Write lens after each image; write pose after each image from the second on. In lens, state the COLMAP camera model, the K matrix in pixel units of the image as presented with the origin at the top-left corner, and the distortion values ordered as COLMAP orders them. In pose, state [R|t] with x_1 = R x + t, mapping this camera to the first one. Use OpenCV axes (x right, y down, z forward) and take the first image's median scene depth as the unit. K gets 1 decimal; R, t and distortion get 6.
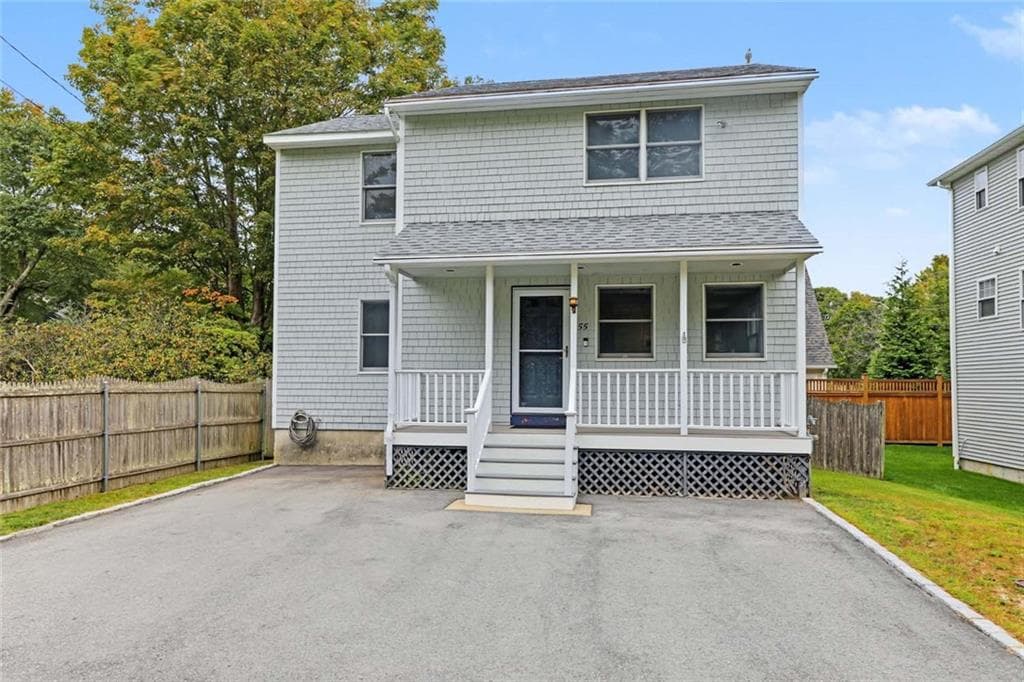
lens RADIAL K [[673.8, 0, 511.1], [0, 673.8, 372.5], [0, 0, 1]] dist [-0.001092, 0.002808]
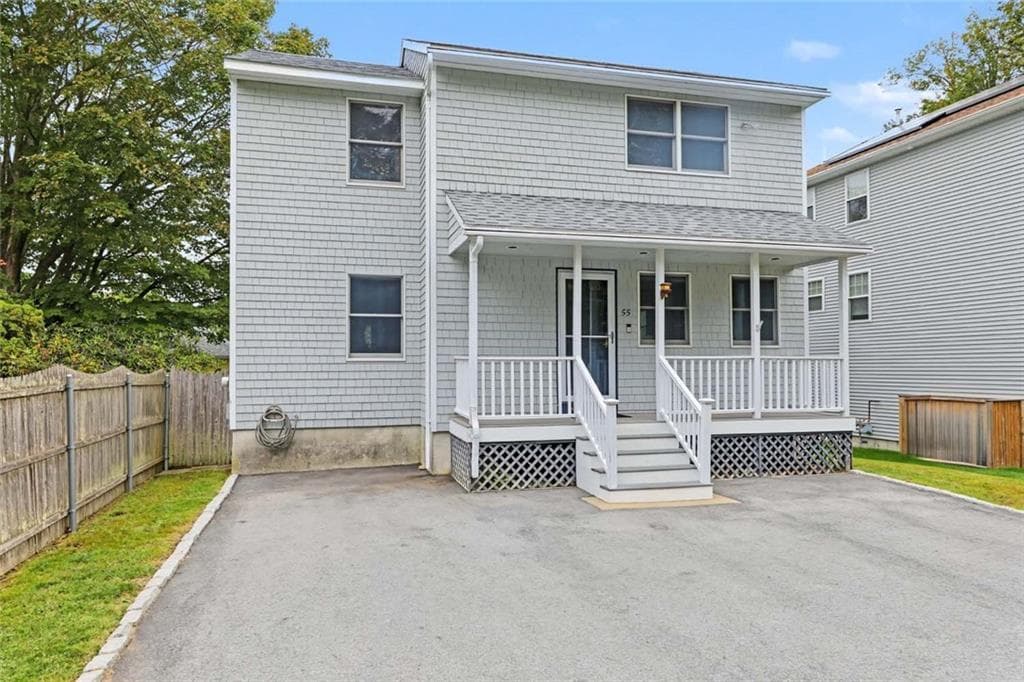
lens RADIAL K [[673.8, 0, 514.0], [0, 673.8, 360.6], [0, 0, 1]] dist [-0.001092, 0.002808]
pose [[0.913619, -0.004157, 0.406551, -0.443792], [0.001386, 0.999974, 0.007110, -0.004881], [-0.406570, -0.005933, 0.913600, 0.165188]]
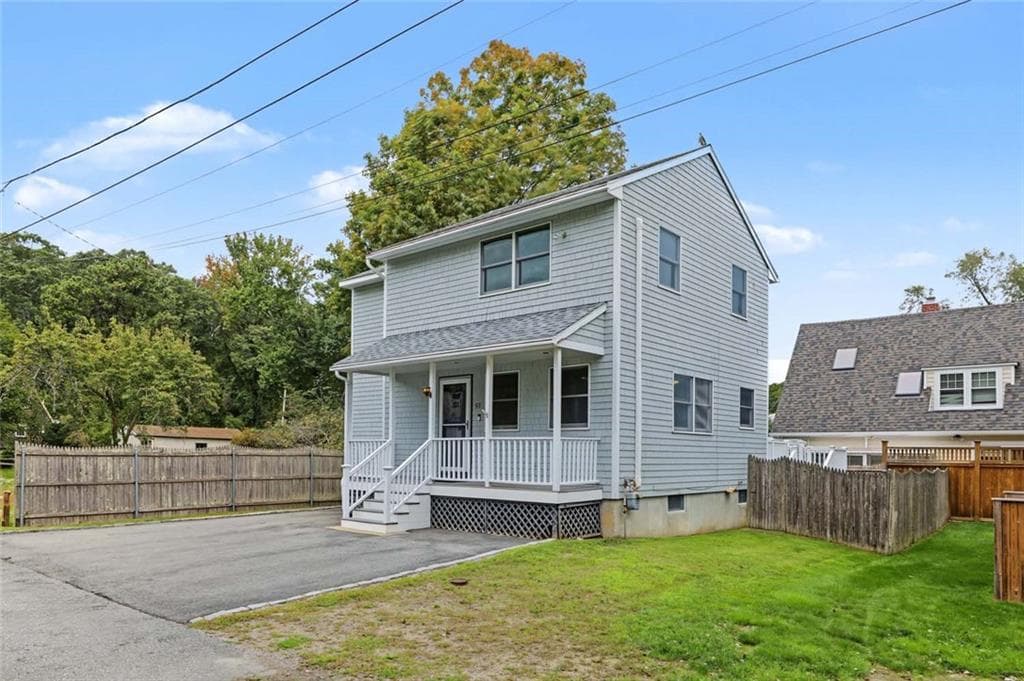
lens RADIAL K [[697.9, 0, 504.2], [0, 697.9, 447.7], [0, 0, 1]] dist [0.003650, 0.001685]
pose [[0.848062, -0.002622, -0.529890, 0.866270], [0.005705, 0.999975, 0.004183, 0.008429], [0.529866, -0.006571, 0.848056, -0.124648]]
